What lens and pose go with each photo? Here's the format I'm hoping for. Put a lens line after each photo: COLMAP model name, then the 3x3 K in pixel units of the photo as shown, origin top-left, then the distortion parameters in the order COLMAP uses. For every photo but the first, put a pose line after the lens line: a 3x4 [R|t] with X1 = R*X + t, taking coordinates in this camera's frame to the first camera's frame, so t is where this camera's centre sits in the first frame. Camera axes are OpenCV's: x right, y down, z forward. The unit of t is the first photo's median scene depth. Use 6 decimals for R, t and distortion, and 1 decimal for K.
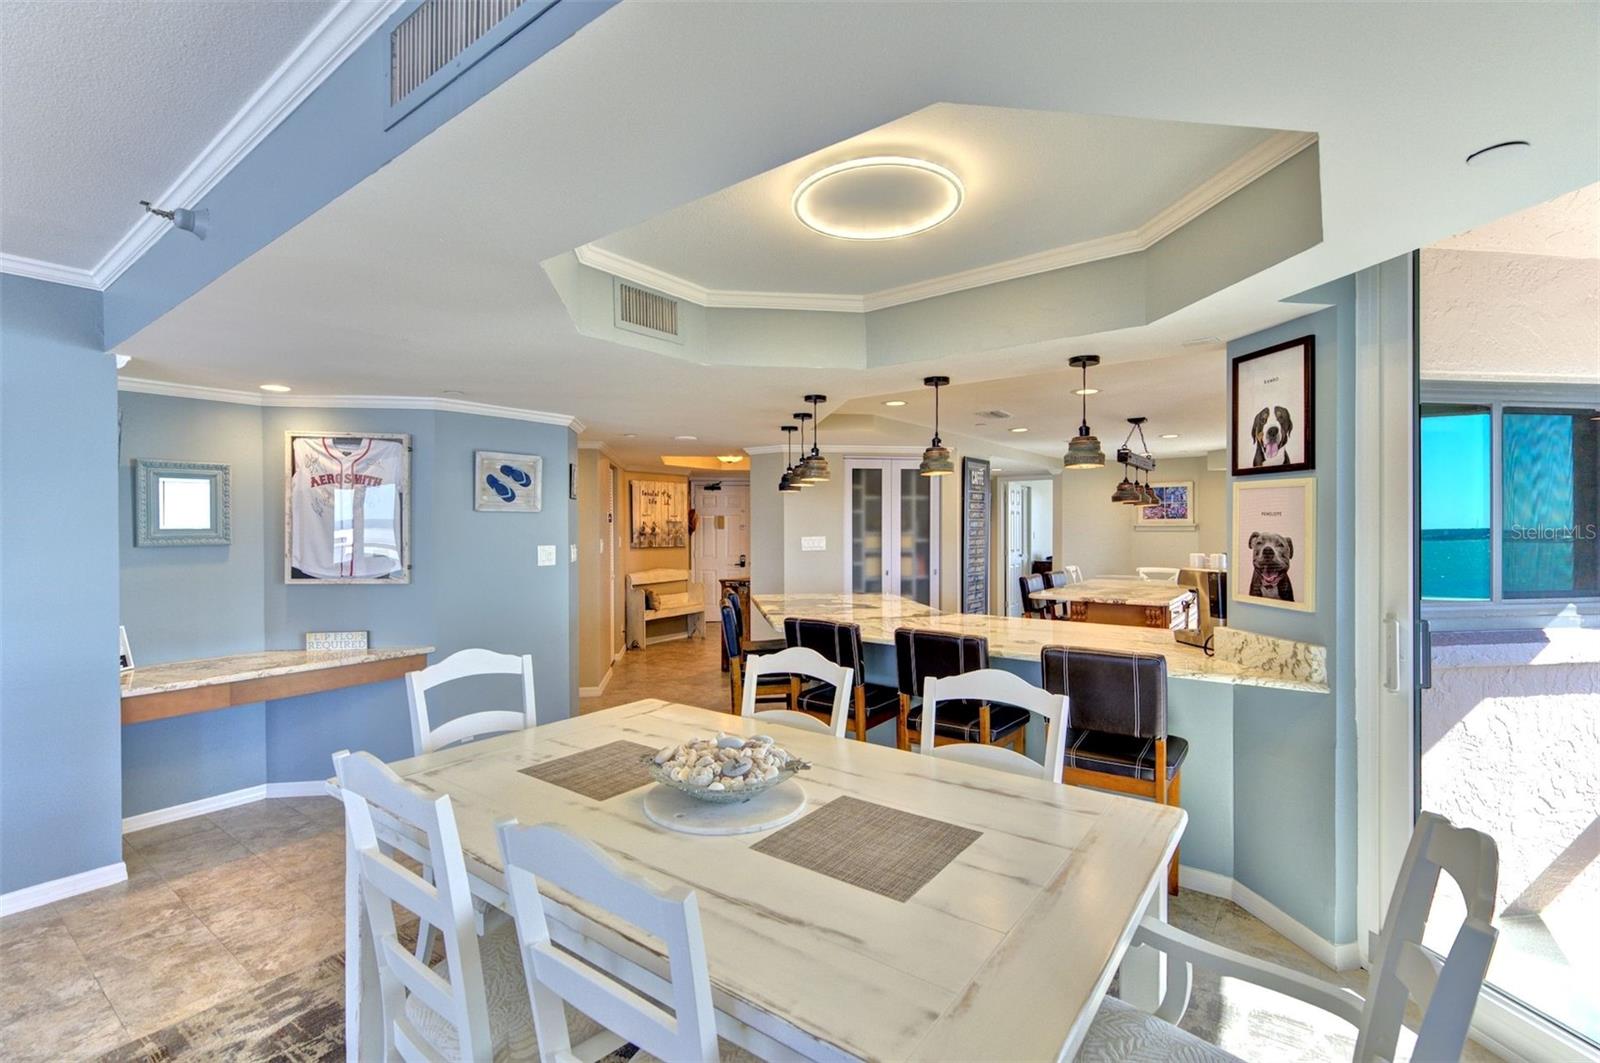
lens RADIAL K [[710.4, 0, 800.3], [0, 710.4, 533.2], [0, 0, 1]] dist [-0.000234, -0.000057]
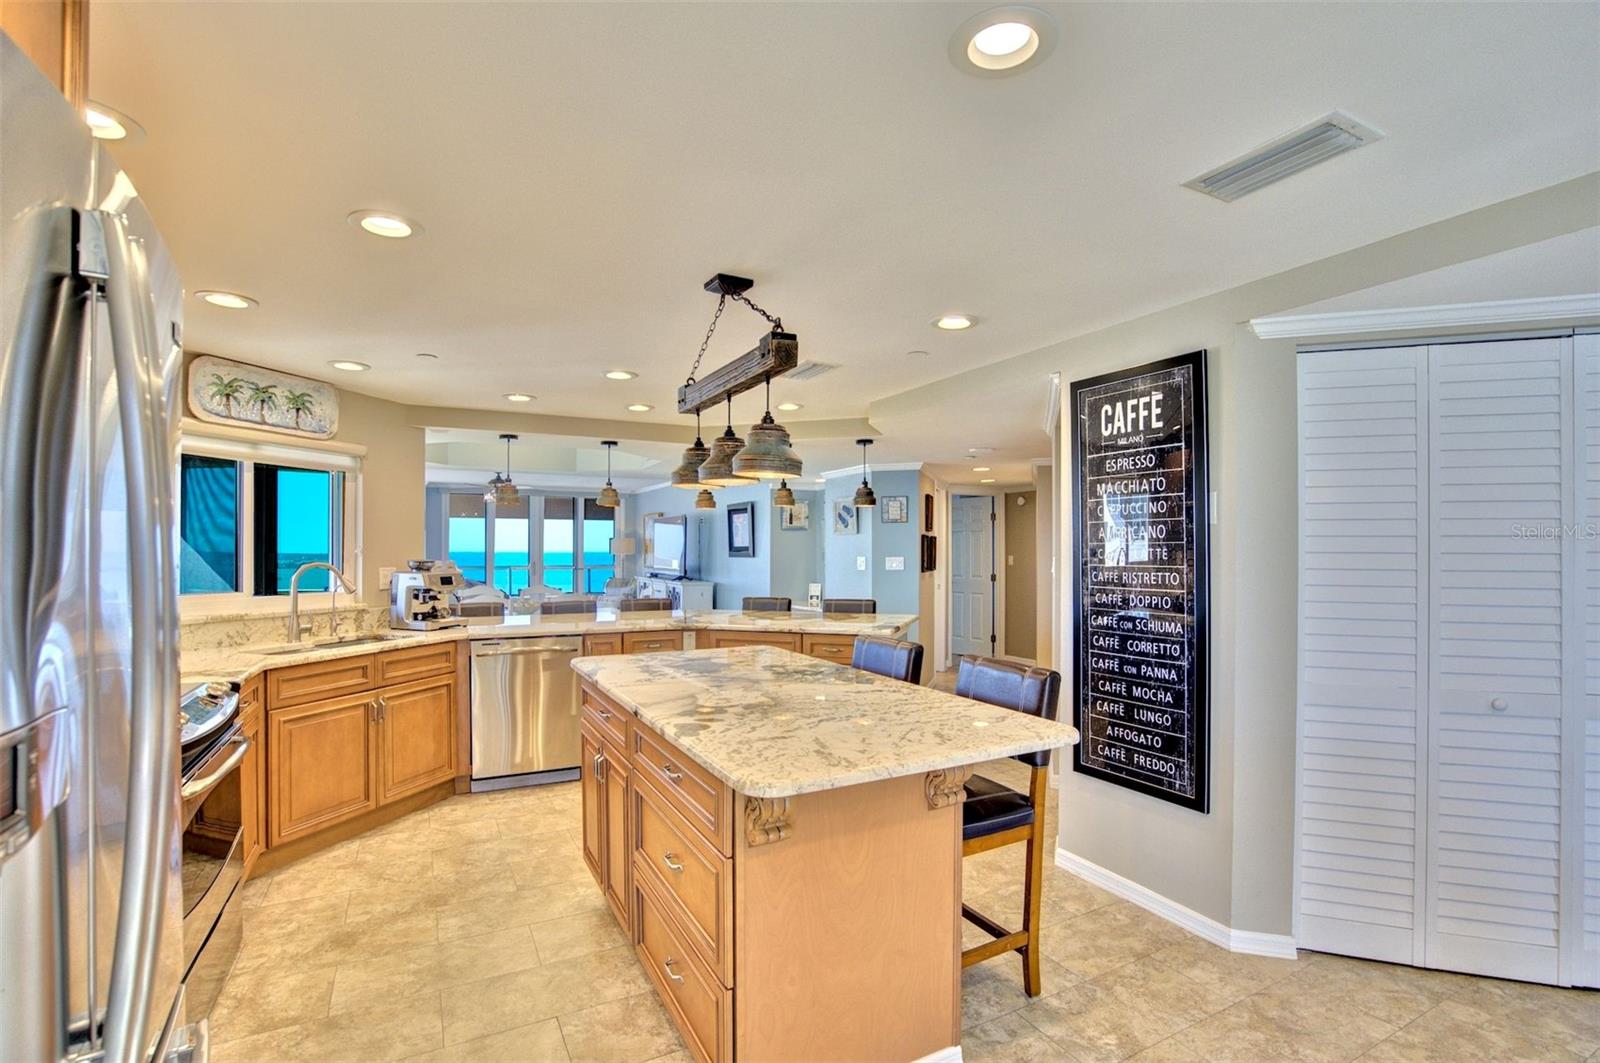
lens RADIAL K [[743.9, 0, 797.4], [0, 743.9, 550.1], [0, 0, 1]] dist [-0.064765, 0.037378]
pose [[-0.440286, 0.003172, -0.897852, 1.817255], [-0.008745, 0.999931, 0.007821, -0.010015], [0.897815, 0.011295, -0.440228, 2.623941]]
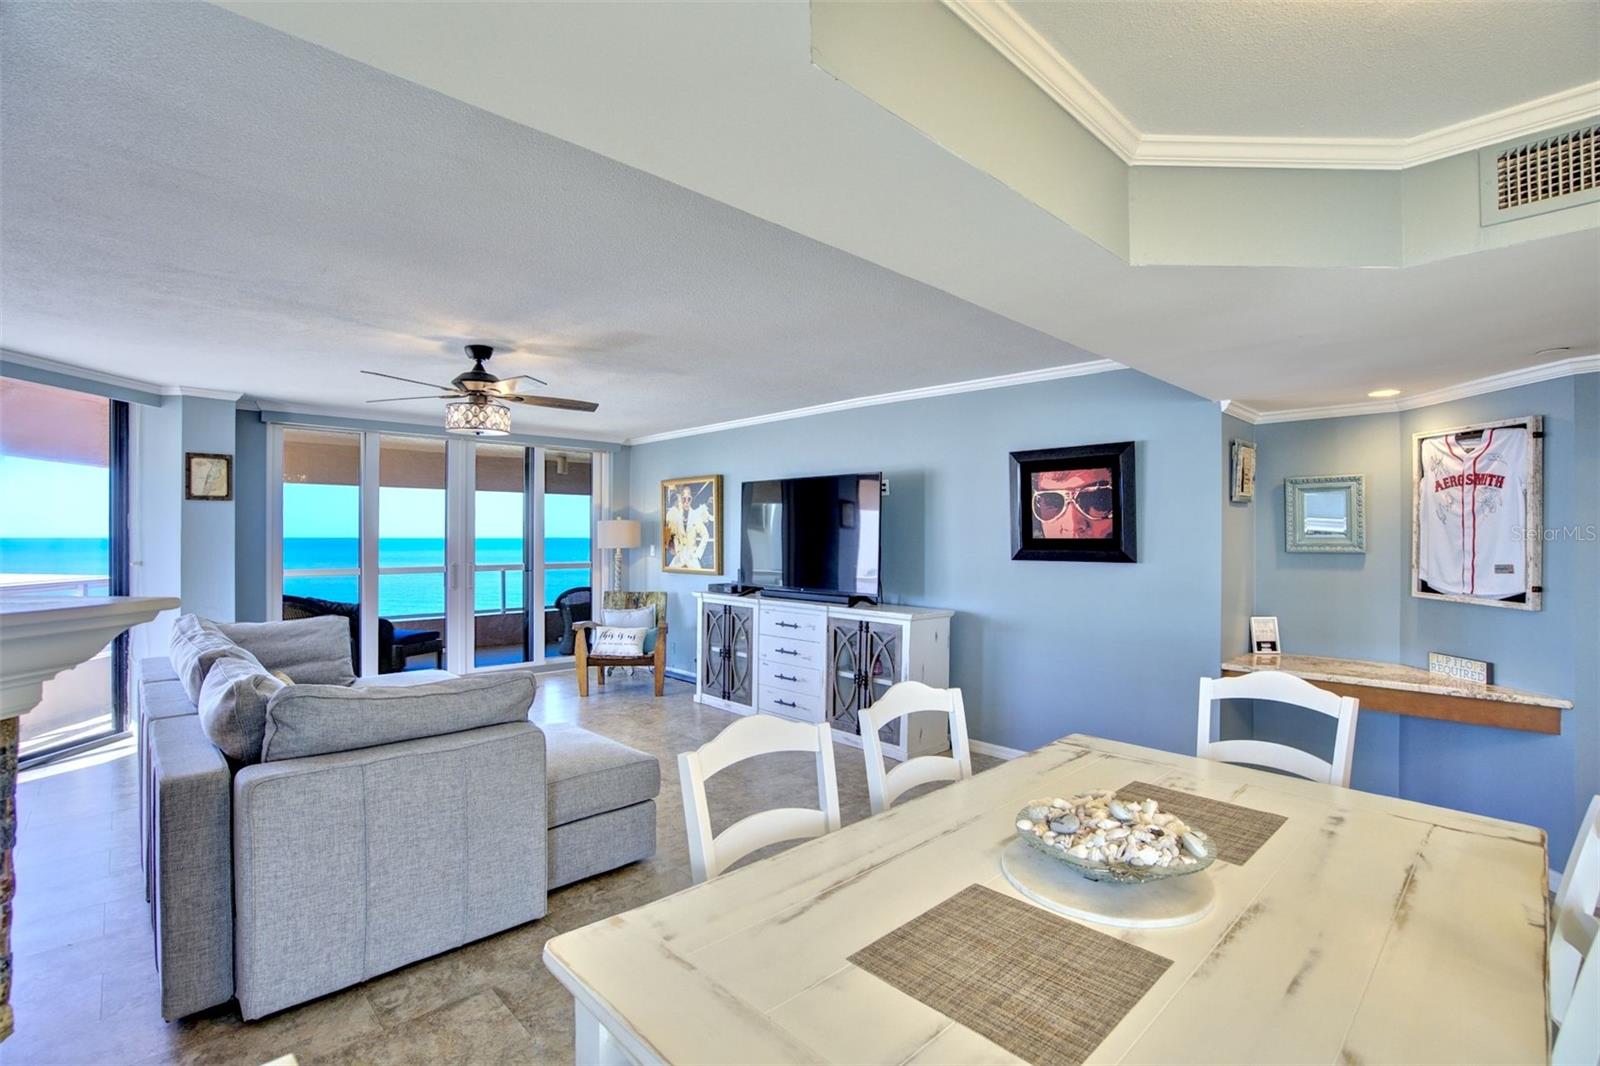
lens RADIAL K [[731.5, 0, 794.6], [0, 731.5, 534.7], [0, 0, 1]] dist [-0.059080, 0.021244]
pose [[-0.173345, 0.001149, -0.984861, 0.484771], [-0.013062, 0.999909, 0.003466, -0.004607], [0.984775, 0.013465, -0.173314, 0.507543]]
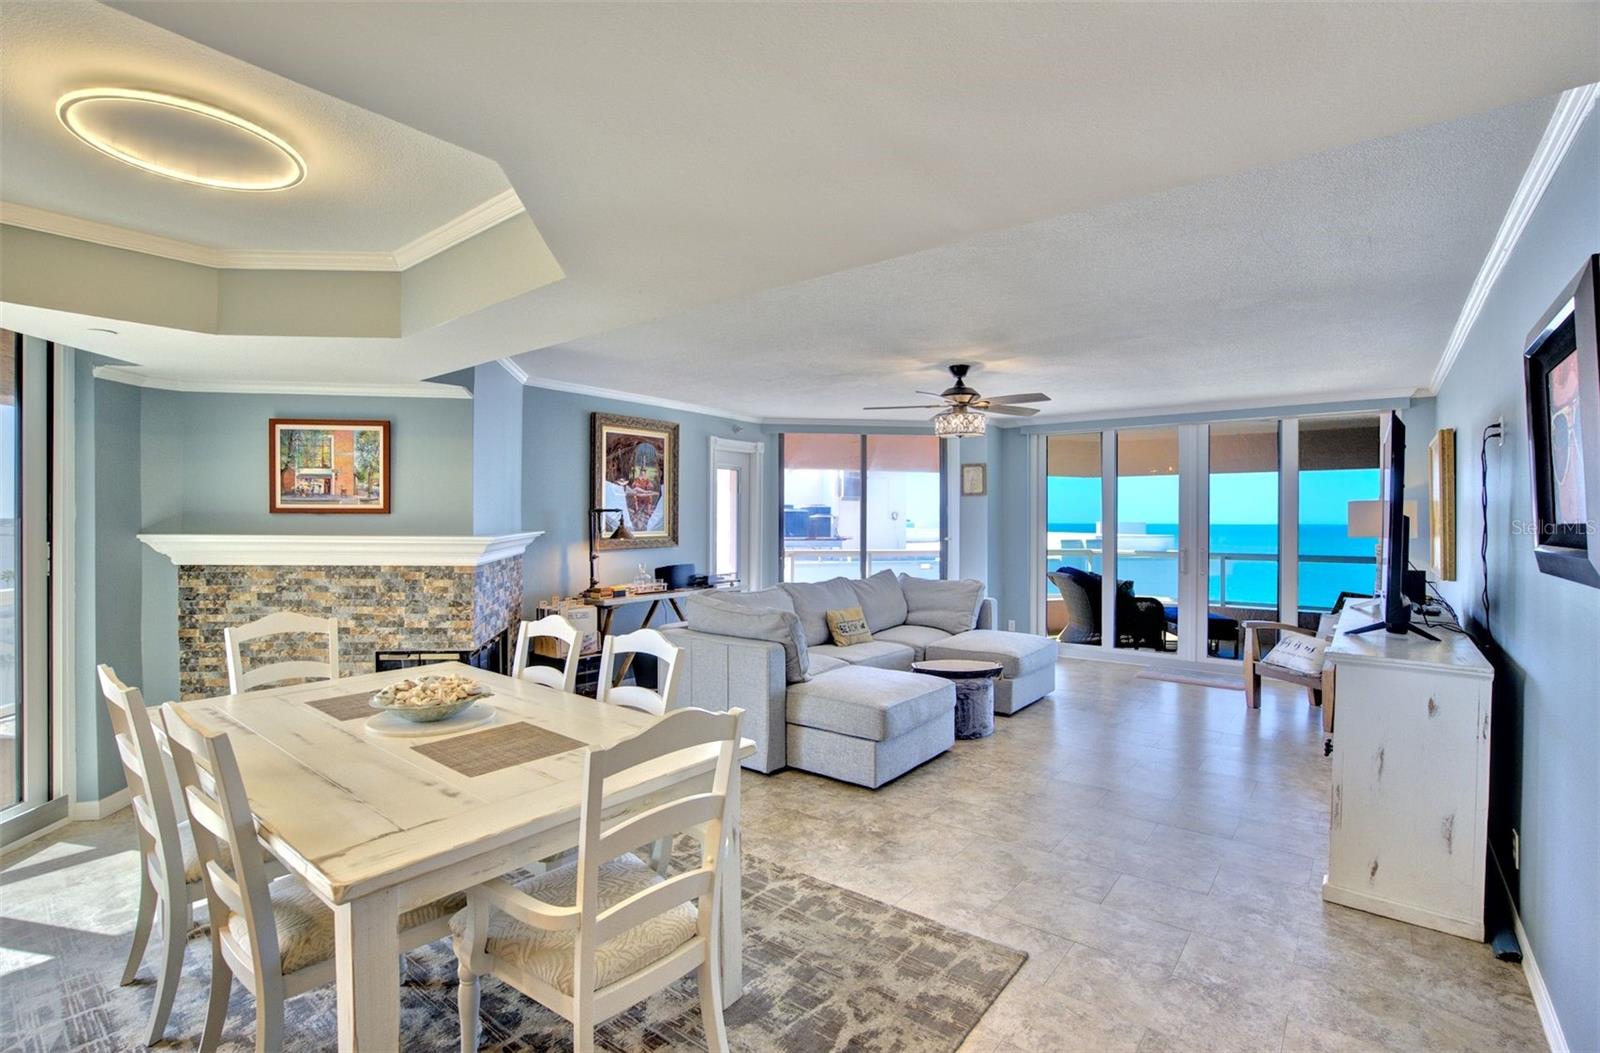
lens RADIAL K [[739.1, 0, 797.2], [0, 739.1, 521.9], [0, 0, 1]] dist [-0.066422, 0.028691]
pose [[-0.999309, 0.000696, 0.037172, -0.545175], [0.001204, 0.999906, 0.013641, -0.009678], [-0.037159, 0.013676, -0.999216, 1.505379]]
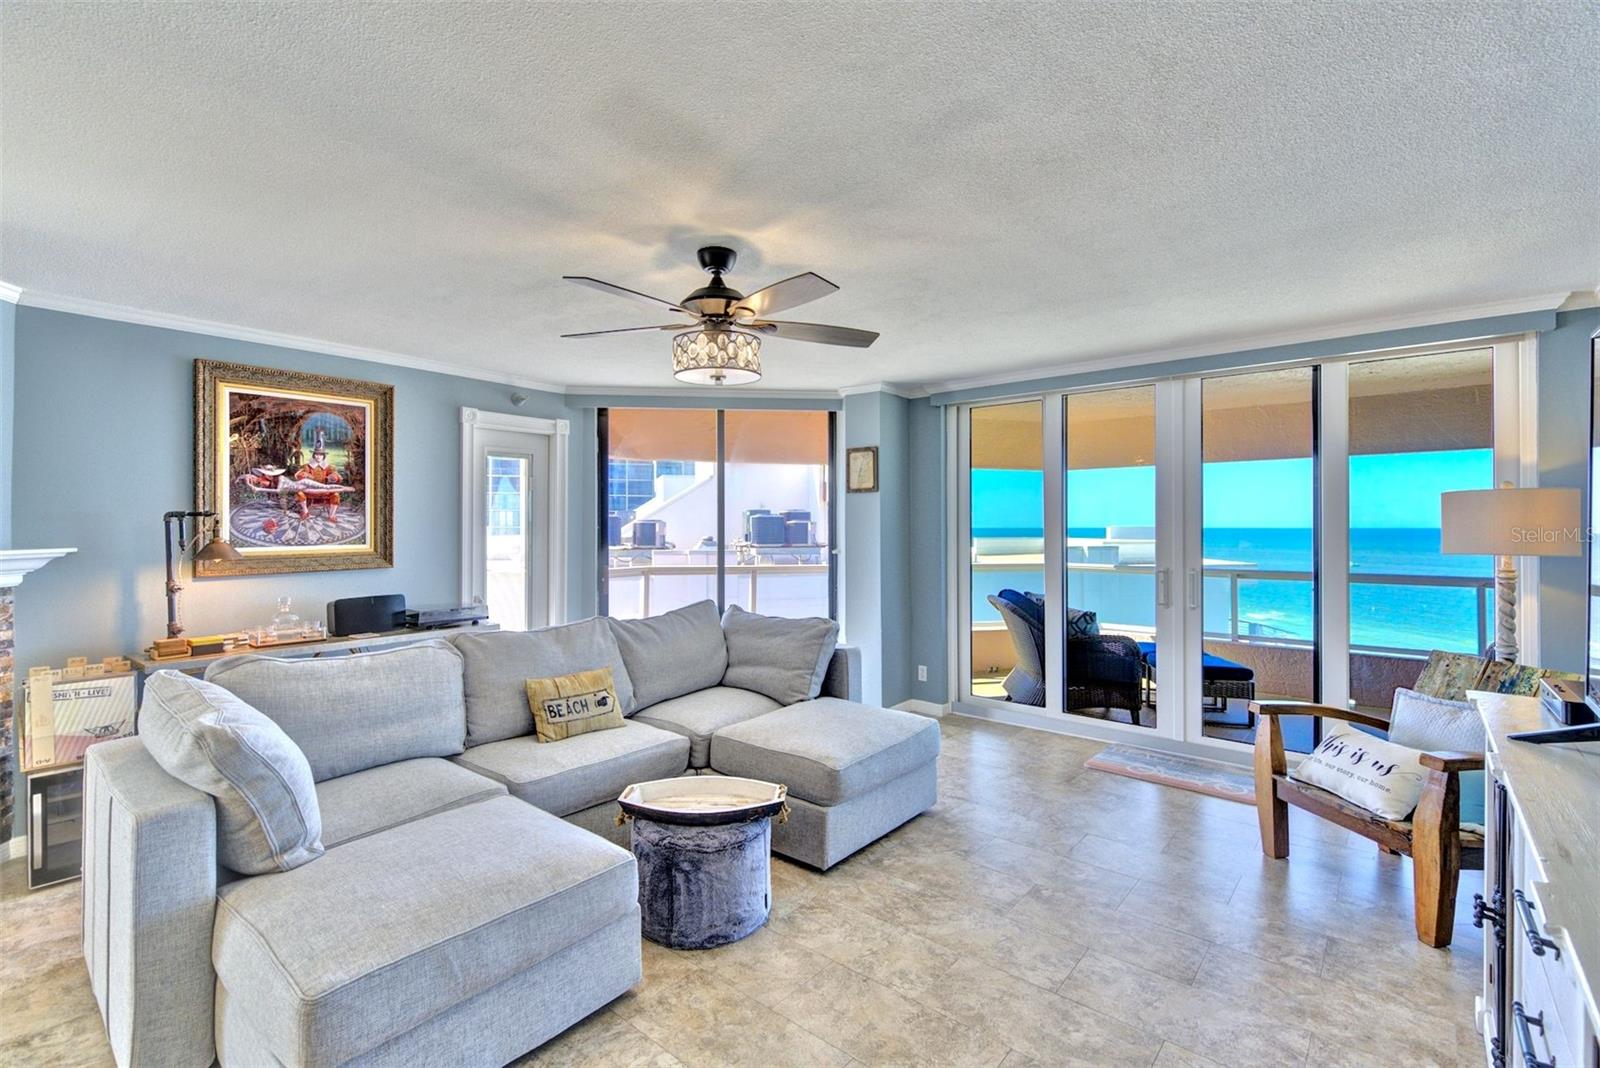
lens RADIAL K [[717.9, 0, 800.9], [0, 717.9, 521.4], [0, 0, 1]] dist [0.000378, -0.000692]
pose [[-0.997830, 0.004953, 0.065660, -1.083520], [0.005283, 0.999974, 0.004859, -0.001392], [-0.065634, 0.005195, -0.997830, 0.614083]]
